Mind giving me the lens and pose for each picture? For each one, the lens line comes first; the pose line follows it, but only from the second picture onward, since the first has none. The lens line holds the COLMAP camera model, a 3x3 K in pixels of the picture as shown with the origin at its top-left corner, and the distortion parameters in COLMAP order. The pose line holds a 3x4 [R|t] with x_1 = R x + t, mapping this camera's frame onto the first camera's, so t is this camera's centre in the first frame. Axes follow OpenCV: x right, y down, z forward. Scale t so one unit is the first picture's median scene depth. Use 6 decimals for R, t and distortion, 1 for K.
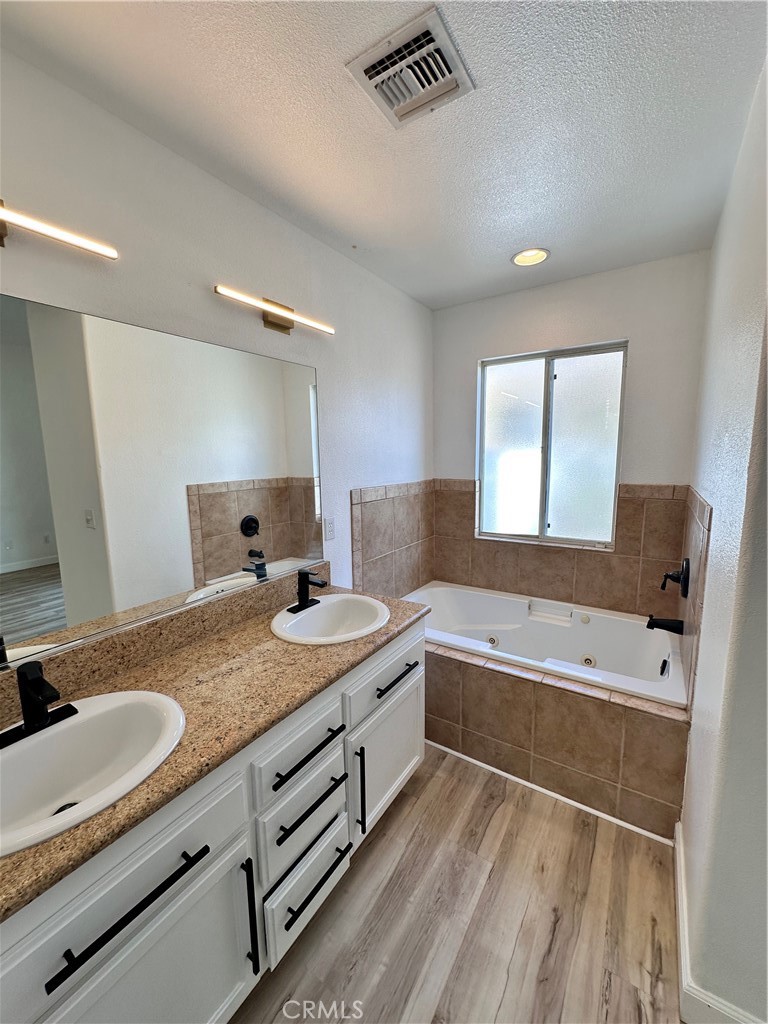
lens RADIAL K [[409.8, 0, 383.9], [0, 409.8, 512.2], [0, 0, 1]] dist [-0.007451, 0.001324]
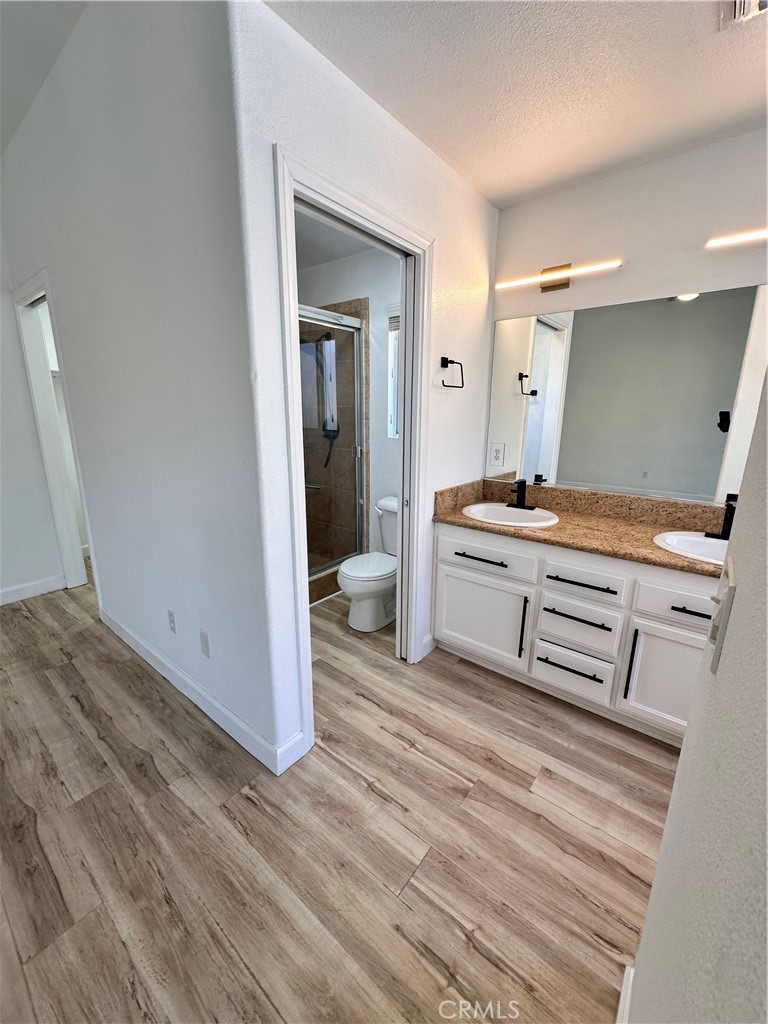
lens RADIAL K [[409.8, 0, 383.8], [0, 409.8, 513.0], [0, 0, 1]] dist [-0.007451, 0.001324]
pose [[-0.107443, 0.253320, -0.961397, 0.764727], [-0.144288, 0.952784, 0.267176, 0.018292], [0.983685, 0.167425, -0.065819, 0.189087]]
